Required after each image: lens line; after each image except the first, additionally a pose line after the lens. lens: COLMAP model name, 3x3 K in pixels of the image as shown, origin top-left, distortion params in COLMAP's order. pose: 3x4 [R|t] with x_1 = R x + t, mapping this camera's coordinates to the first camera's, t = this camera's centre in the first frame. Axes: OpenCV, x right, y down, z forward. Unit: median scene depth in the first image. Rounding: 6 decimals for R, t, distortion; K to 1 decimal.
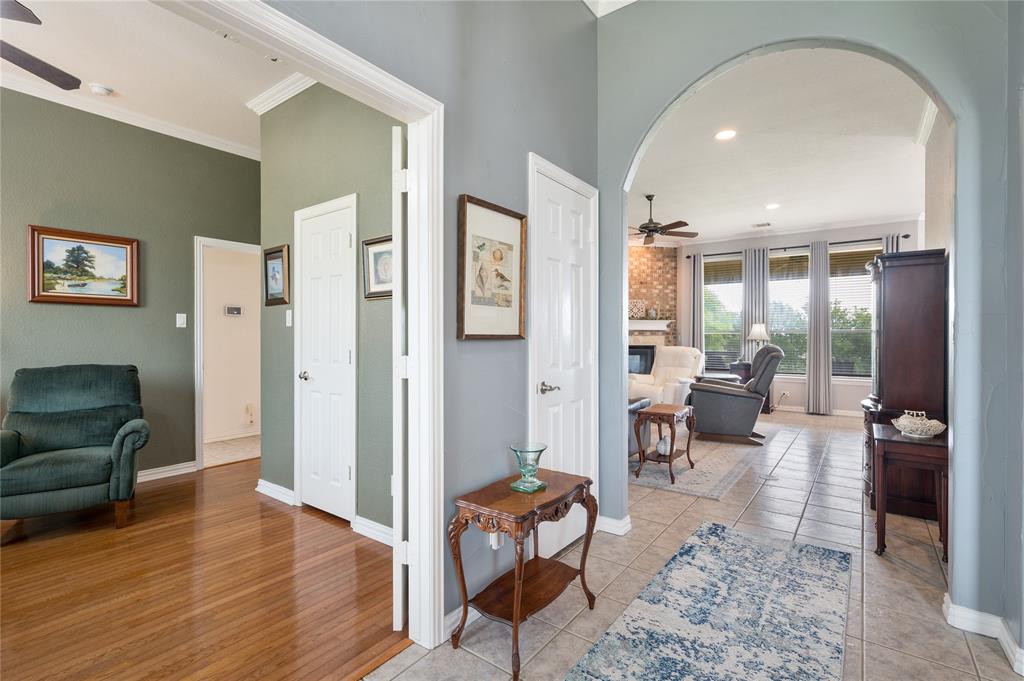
lens RADIAL K [[465.9, 0, 517.4], [0, 465.9, 342.0], [0, 0, 1]] dist [-0.001694, -0.000262]
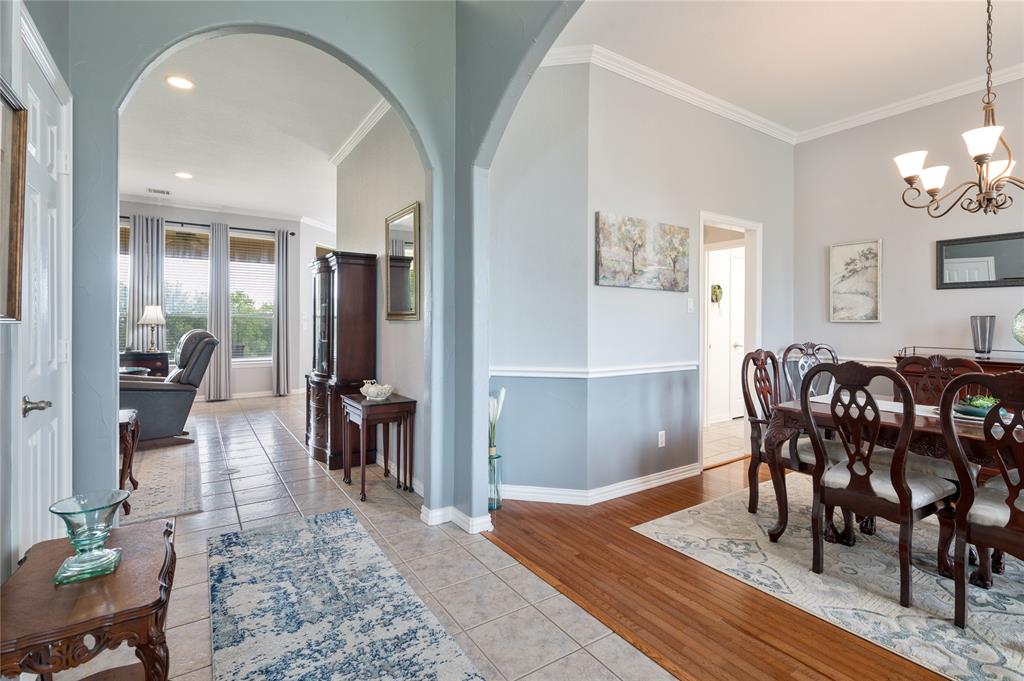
lens RADIAL K [[491.8, 0, 509.9], [0, 491.8, 329.5], [0, 0, 1]] dist [0.001252, -0.000302]
pose [[0.331465, -0.011588, 0.943396, -0.334248], [0.005637, 0.999931, 0.010302, -0.001837], [-0.943451, 0.001903, 0.331507, 0.231499]]
